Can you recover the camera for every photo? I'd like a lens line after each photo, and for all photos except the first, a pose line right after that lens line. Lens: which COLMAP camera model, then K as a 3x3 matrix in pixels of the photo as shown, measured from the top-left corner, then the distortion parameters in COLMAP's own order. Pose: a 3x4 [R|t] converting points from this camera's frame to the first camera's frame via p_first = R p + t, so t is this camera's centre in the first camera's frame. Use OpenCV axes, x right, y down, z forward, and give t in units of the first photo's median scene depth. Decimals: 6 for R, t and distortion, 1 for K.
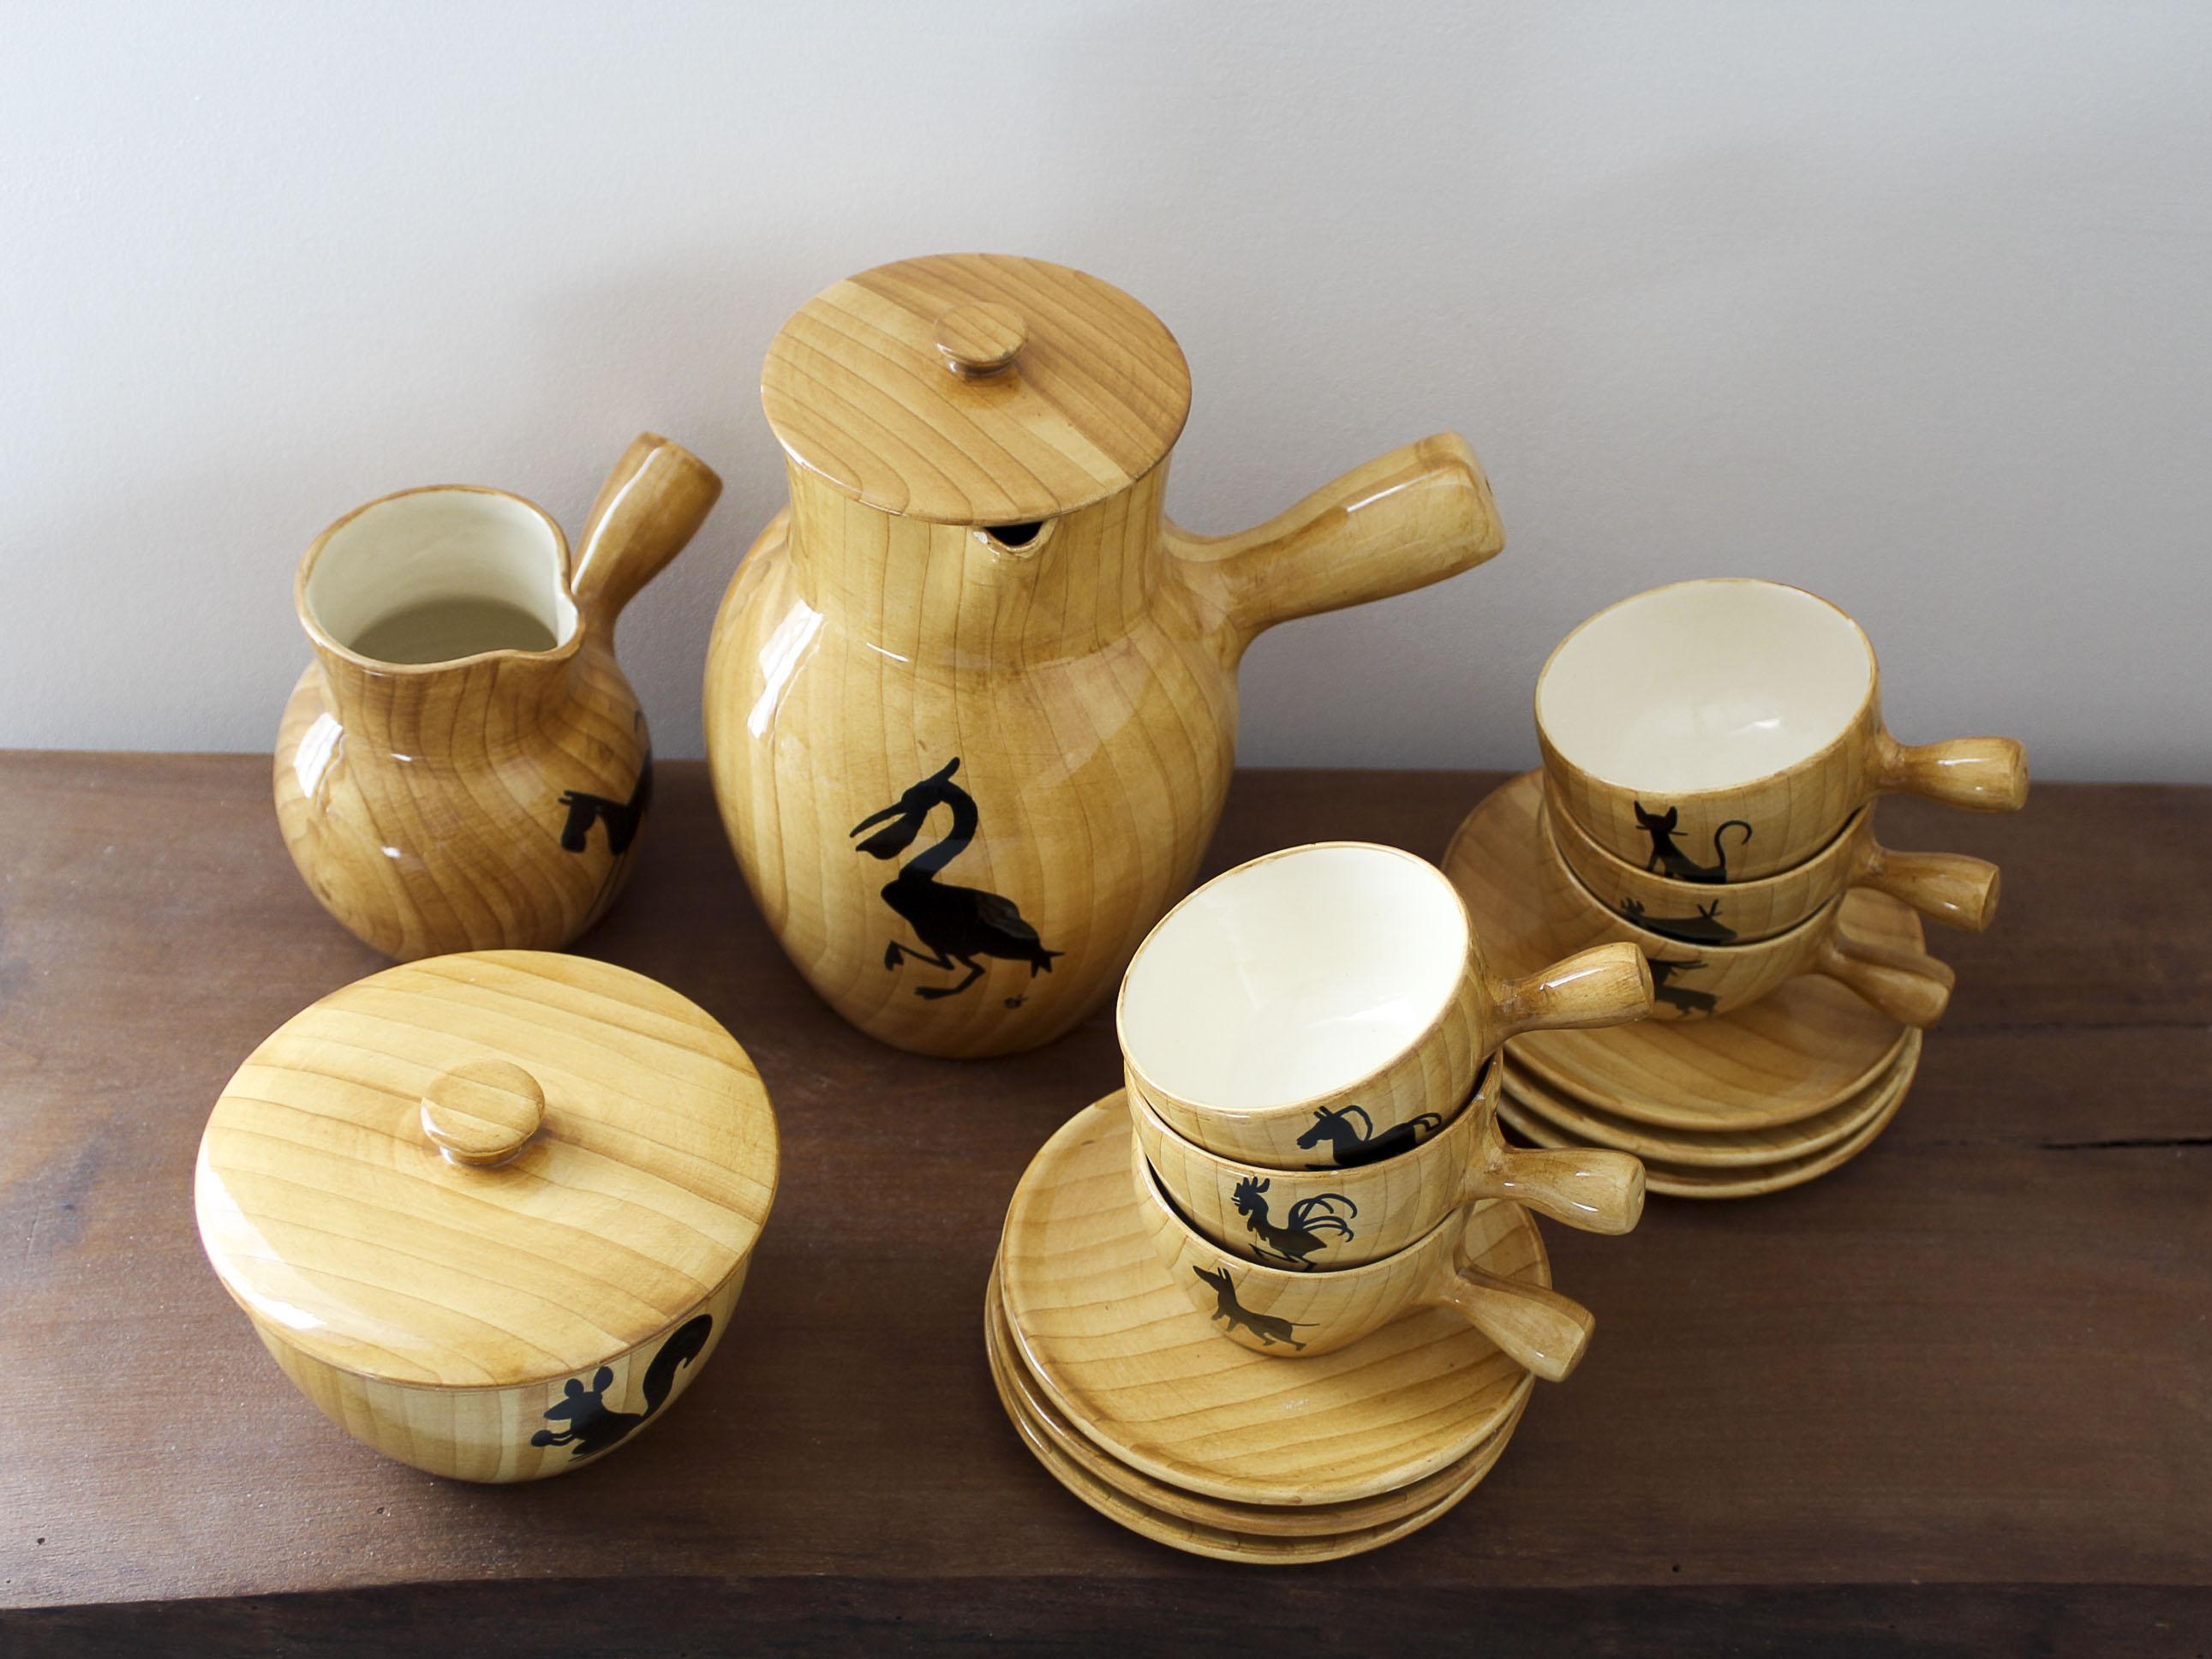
lens RADIAL K [[3327.0, 0, 1107.6], [0, 3327.0, 848.0], [0, 0, 1]] dist [-0.173330, 0.000000]
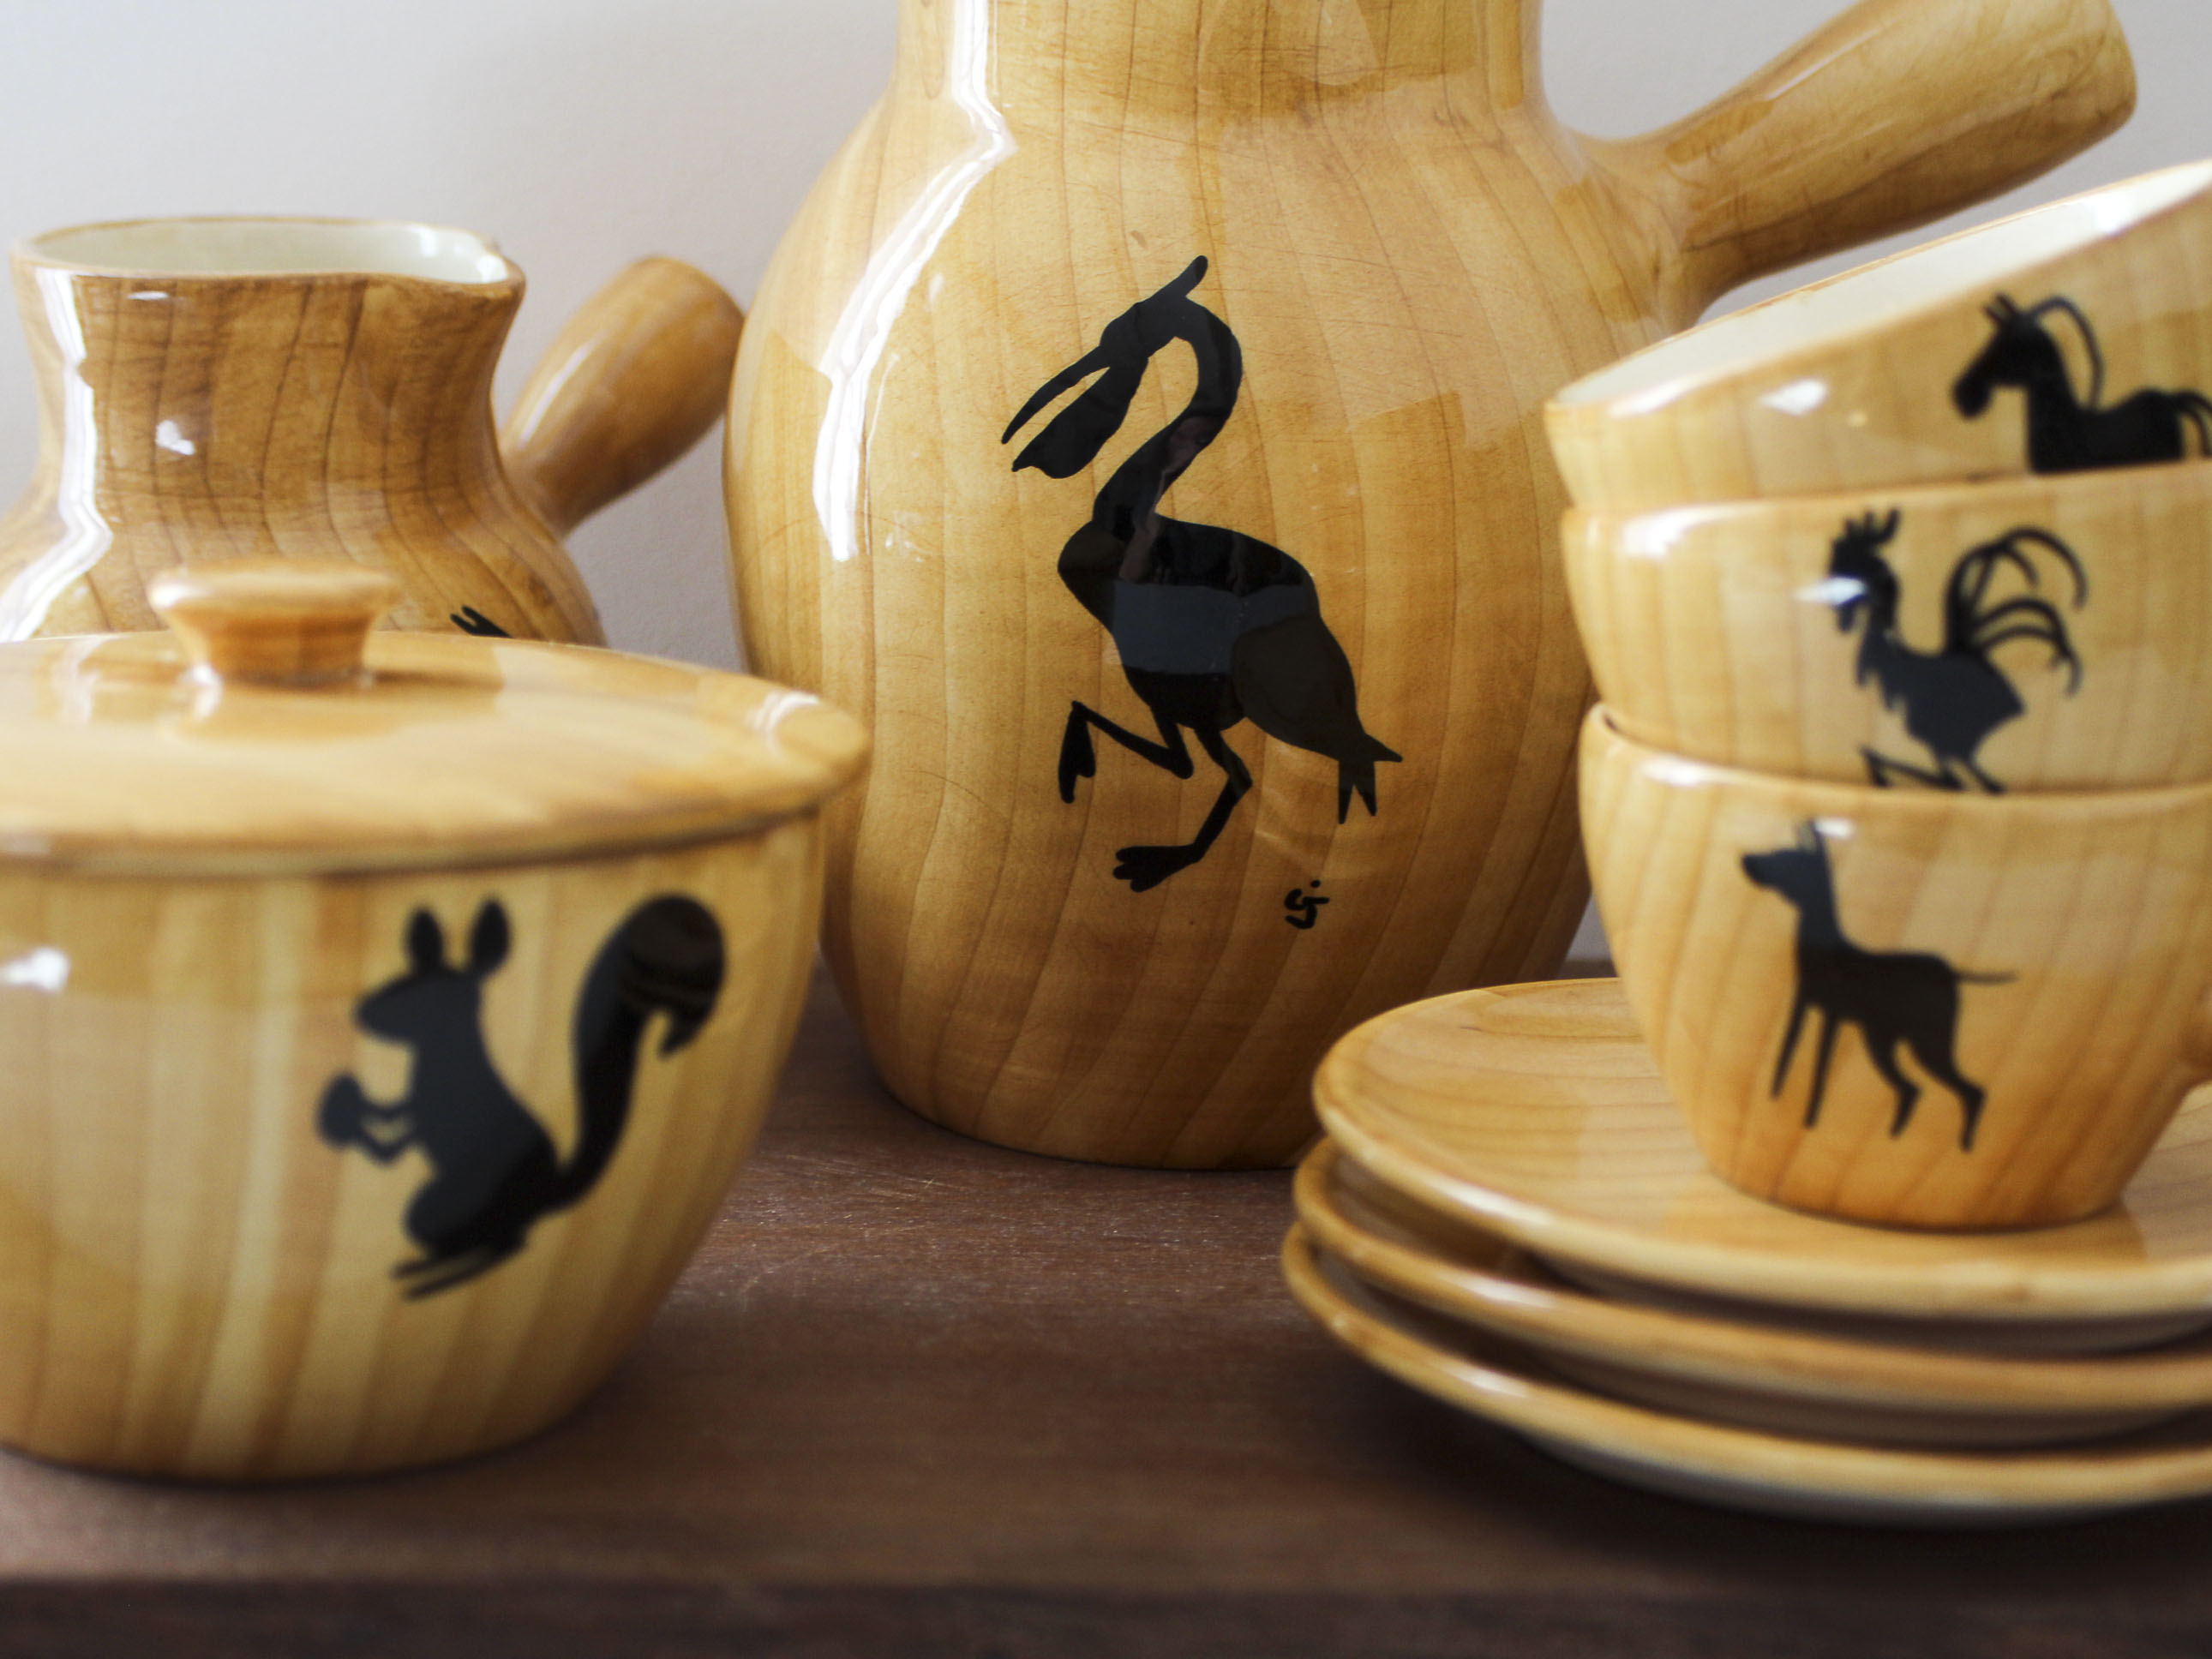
lens RADIAL K [[4499.8, 0, 1089.6], [0, 4499.8, 819.1], [0, 0, 1]] dist [-0.044661, 0.000000]
pose [[0.999728, -0.021027, -0.010065, -0.058395], [0.011947, 0.832872, -0.553337, 0.457454], [0.020017, 0.553066, 0.832897, 0.437059]]
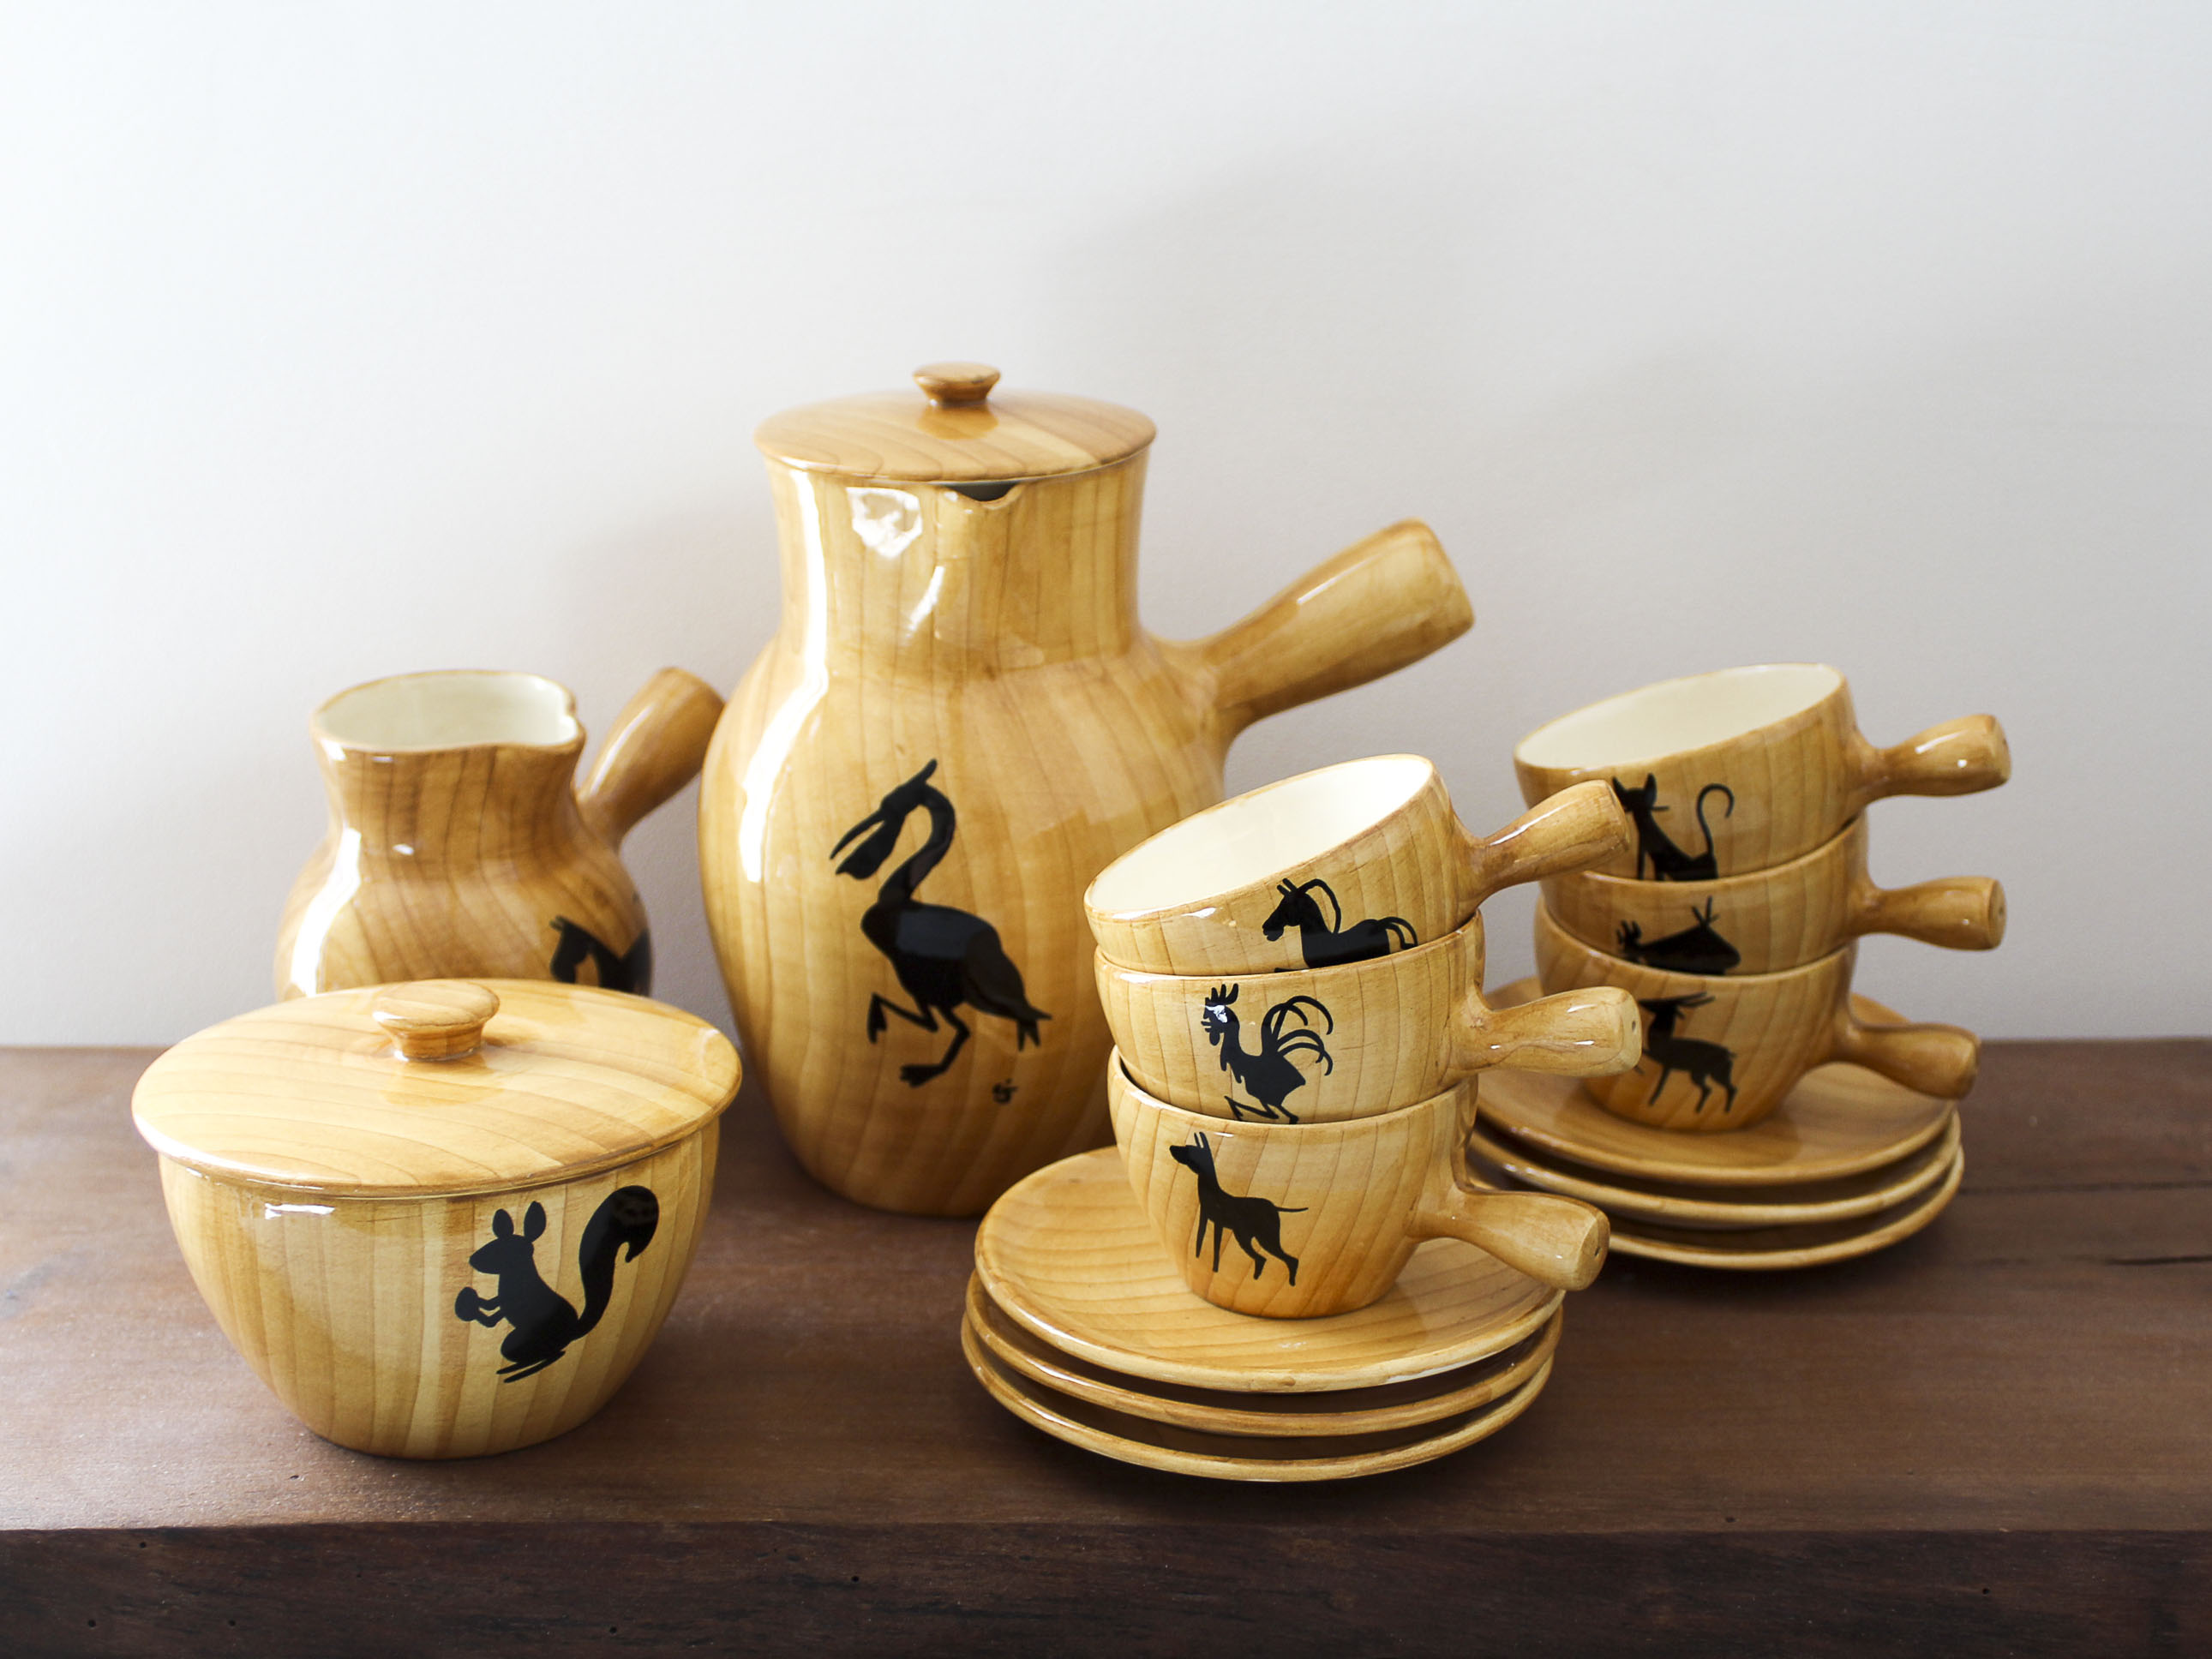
lens RADIAL K [[3326.3, 0, 1116.7], [0, 3326.3, 833.3], [0, 0, 1]] dist [-0.173330, 0.000000]
pose [[0.998743, -0.034648, -0.036225, 0.045938], [0.013667, 0.883500, -0.468232, 0.467388], [0.048228, 0.467149, 0.882863, 0.120113]]
